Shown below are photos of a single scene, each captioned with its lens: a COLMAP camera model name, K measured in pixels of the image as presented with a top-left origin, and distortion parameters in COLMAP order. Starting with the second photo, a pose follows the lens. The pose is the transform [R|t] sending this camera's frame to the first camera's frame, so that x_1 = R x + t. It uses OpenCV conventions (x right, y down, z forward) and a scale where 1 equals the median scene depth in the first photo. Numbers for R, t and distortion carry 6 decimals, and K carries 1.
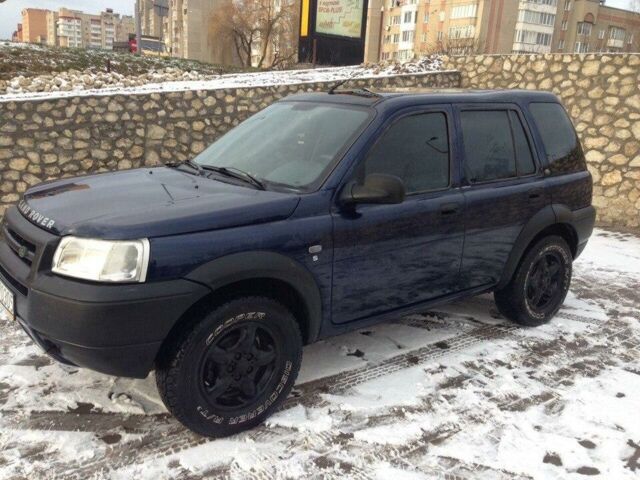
lens RADIAL K [[571.7, 0, 320.0], [0, 571.7, 240.0], [0, 0, 1]] dist [0.152831, -0.240870]
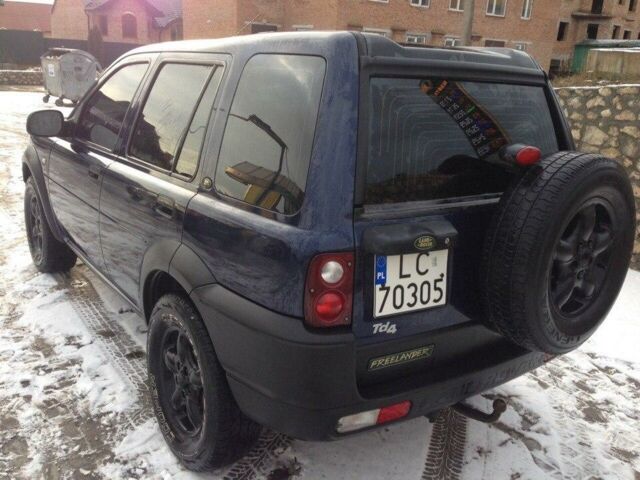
lens RADIAL K [[571.7, 0, 320.0], [0, 571.7, 240.0], [0, 0, 1]] dist [0.152831, -0.240870]
pose [[-0.012943, 0.248044, -0.968662, 1.034182], [-0.305442, 0.921459, 0.240038, -0.259218], [0.952123, 0.298977, 0.063837, 1.240215]]
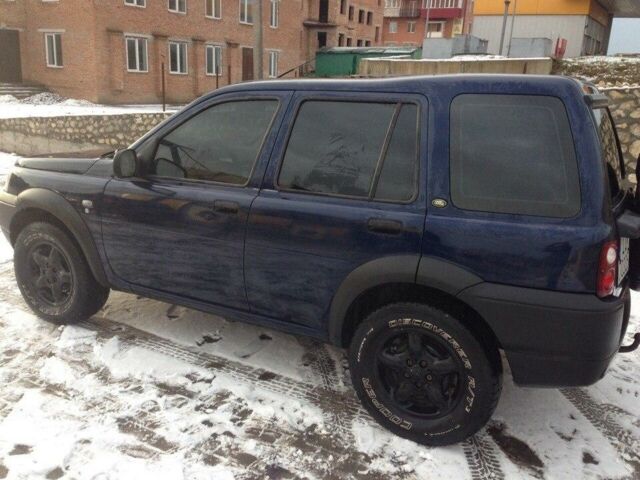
lens RADIAL K [[571.7, 0, 320.0], [0, 571.7, 240.0], [0, 0, 1]] dist [0.152831, -0.240870]
pose [[0.410209, 0.214771, -0.886342, 1.026921], [-0.246119, 0.961886, 0.119169, -0.139577], [0.878154, 0.169261, 0.447433, 0.711229]]
